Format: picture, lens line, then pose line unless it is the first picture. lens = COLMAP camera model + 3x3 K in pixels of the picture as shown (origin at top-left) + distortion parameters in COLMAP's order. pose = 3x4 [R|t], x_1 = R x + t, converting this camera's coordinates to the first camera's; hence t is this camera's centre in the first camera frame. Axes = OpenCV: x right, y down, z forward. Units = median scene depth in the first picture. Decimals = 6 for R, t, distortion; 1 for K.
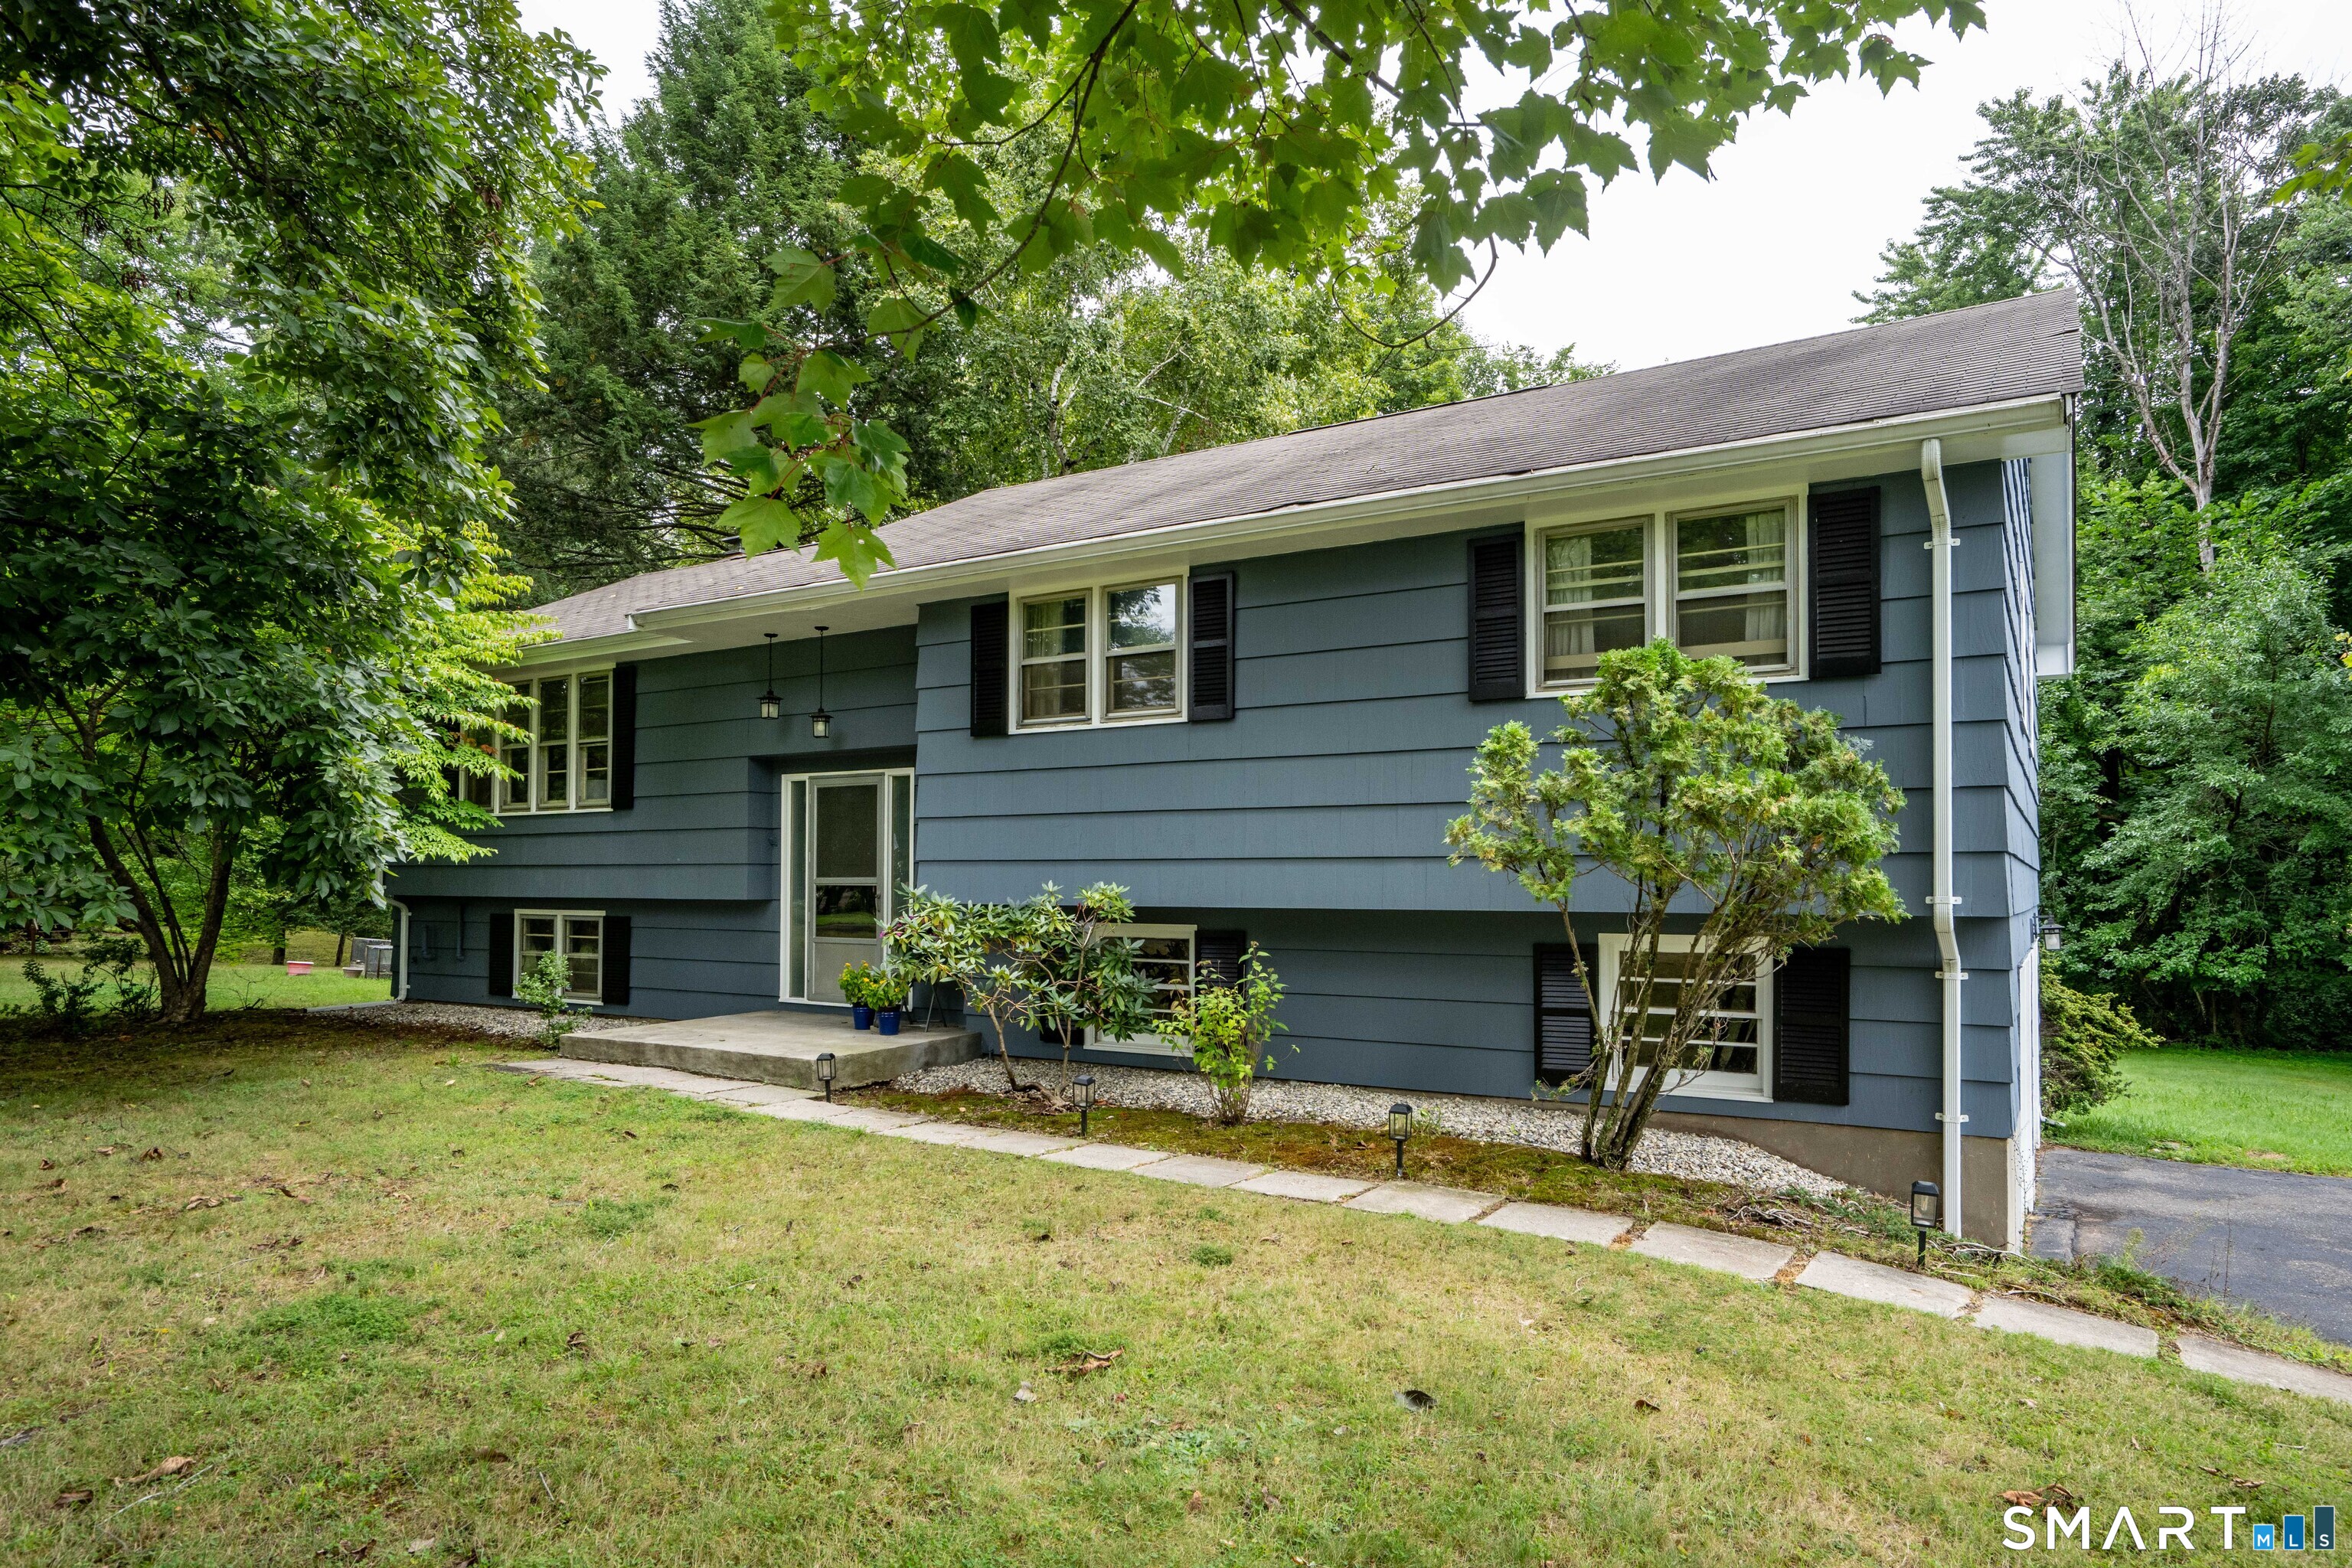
lens RADIAL K [[1441.4, 0, 1176.2], [0, 1441.4, 794.6], [0, 0, 1]] dist [-0.017247, 0.001144]
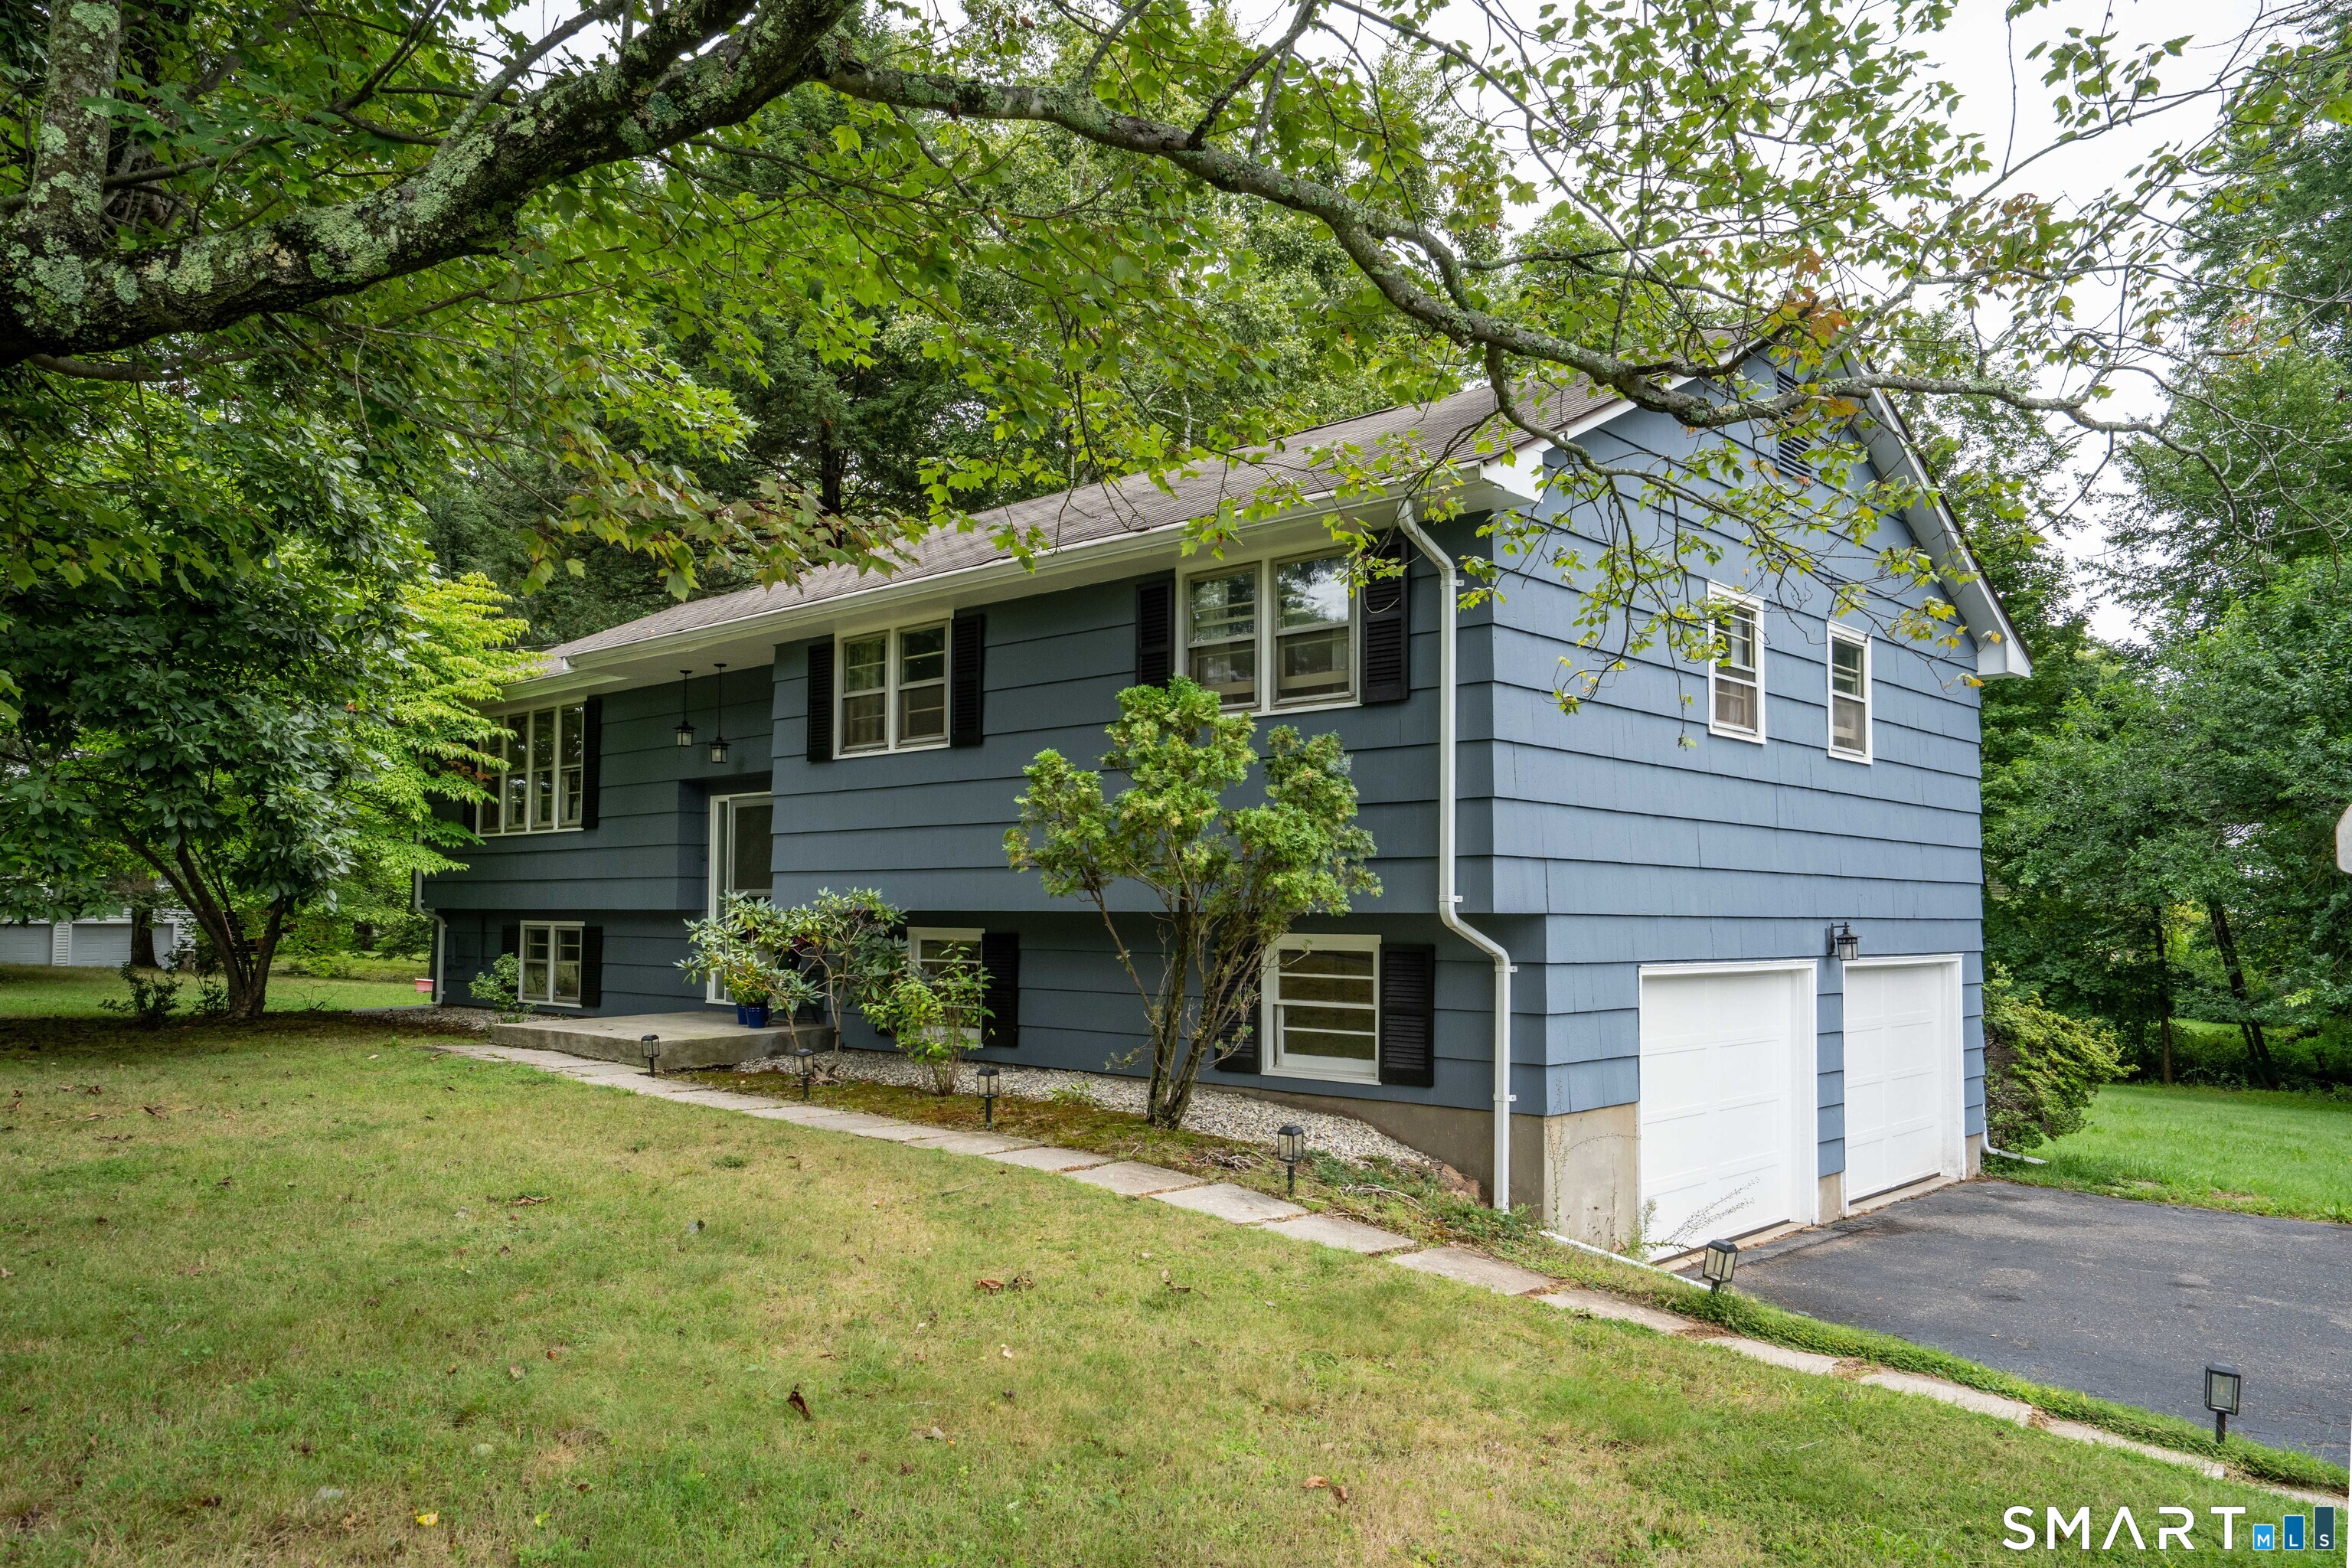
lens RADIAL K [[1663.5, 0, 1176.0], [0, 1663.5, 784.0], [0, 0, 1]] dist [-0.008271, -0.001806]
pose [[0.982720, -0.011184, -0.184758, 0.372866], [0.007959, 0.999803, -0.018188, 0.003134], [0.184925, 0.016404, 0.982616, -0.221196]]
